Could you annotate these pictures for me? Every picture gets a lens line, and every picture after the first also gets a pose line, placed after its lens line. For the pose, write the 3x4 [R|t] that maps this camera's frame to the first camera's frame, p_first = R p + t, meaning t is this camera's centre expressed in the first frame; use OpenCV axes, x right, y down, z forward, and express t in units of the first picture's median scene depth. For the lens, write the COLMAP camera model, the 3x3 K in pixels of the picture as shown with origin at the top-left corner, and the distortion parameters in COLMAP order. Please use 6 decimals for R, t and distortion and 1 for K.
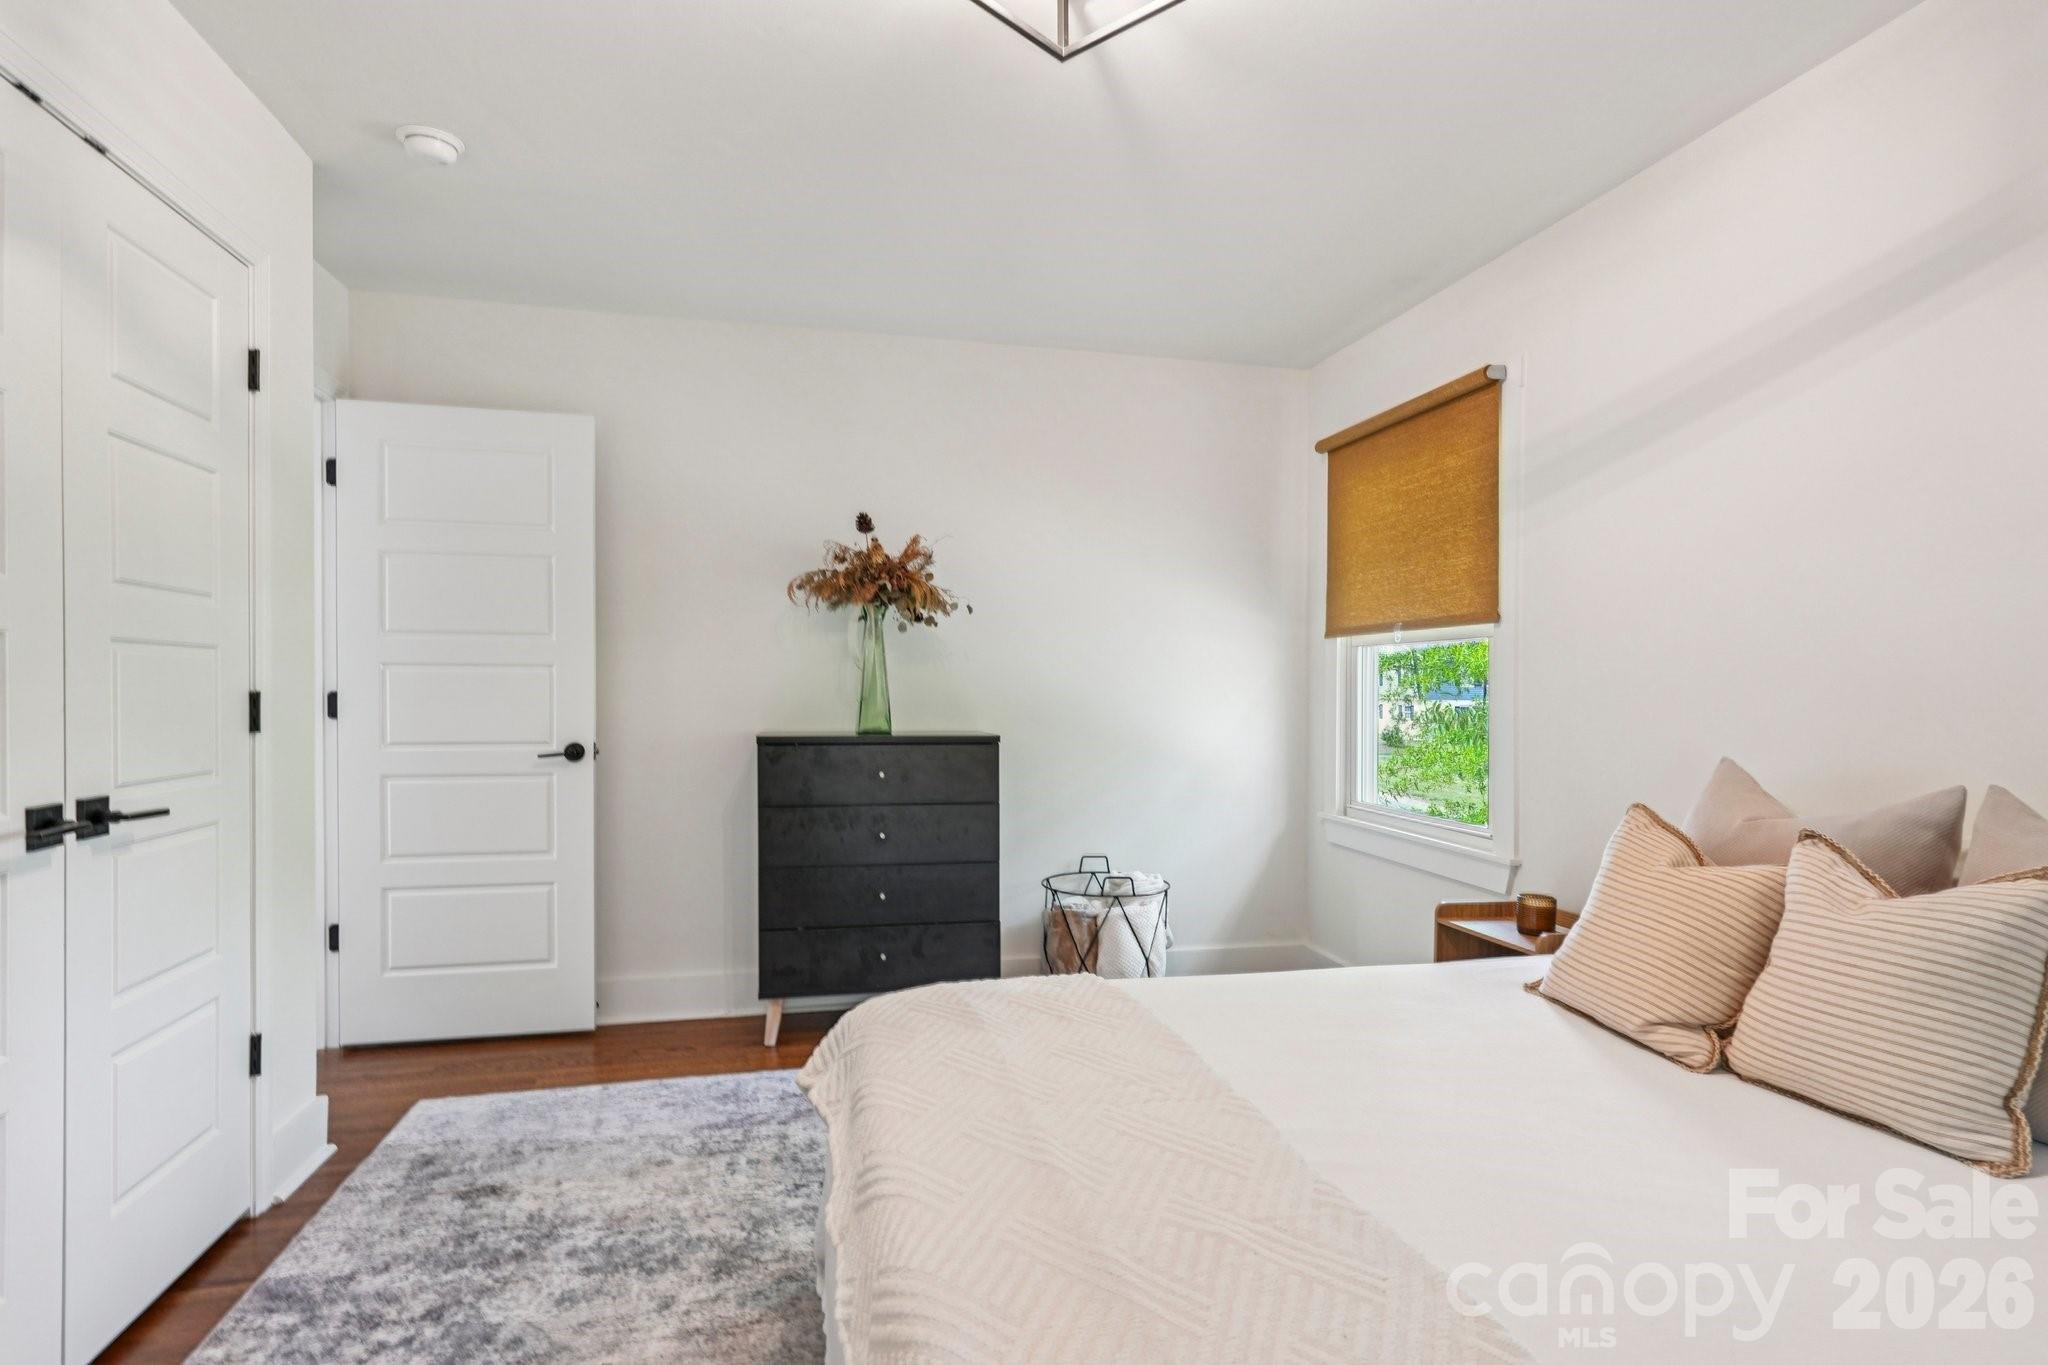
lens RADIAL K [[1069.0, 0, 1024.0], [0, 1069.0, 682.5], [0, 0, 1]] dist [-0.001841, -0.000533]
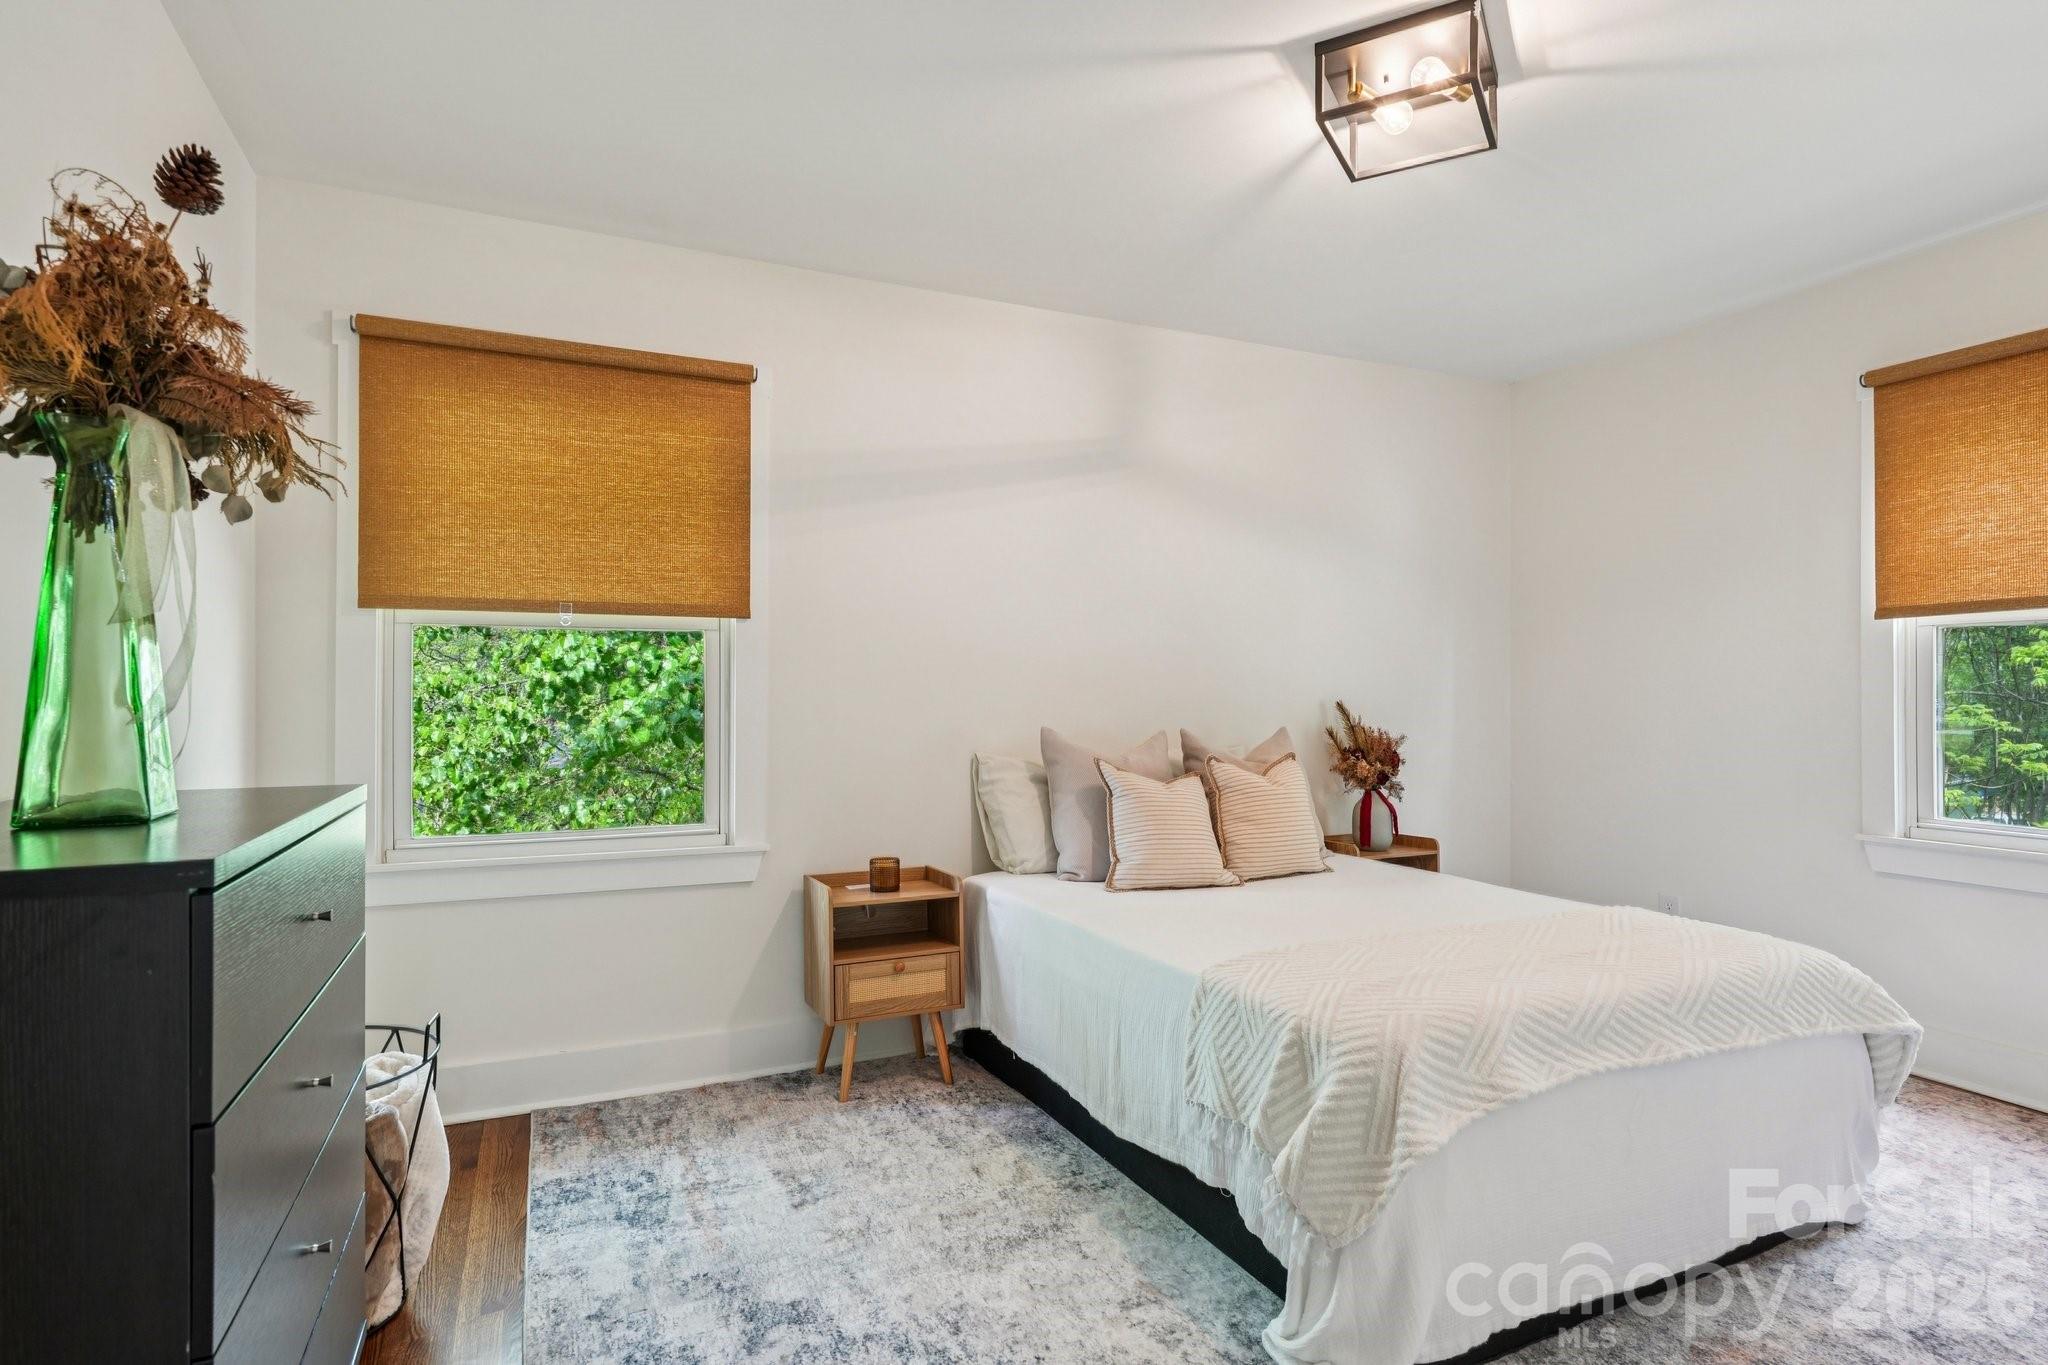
lens RADIAL K [[1069.0, 0, 1024.0], [0, 1069.0, 682.5], [0, 0, 1]] dist [-0.001841, -0.000533]
pose [[-0.187318, 0.008752, 0.982260, -0.562396], [-0.009291, 0.999900, -0.010681, 0.012316], [-0.982255, -0.011127, -0.187217, 0.860167]]
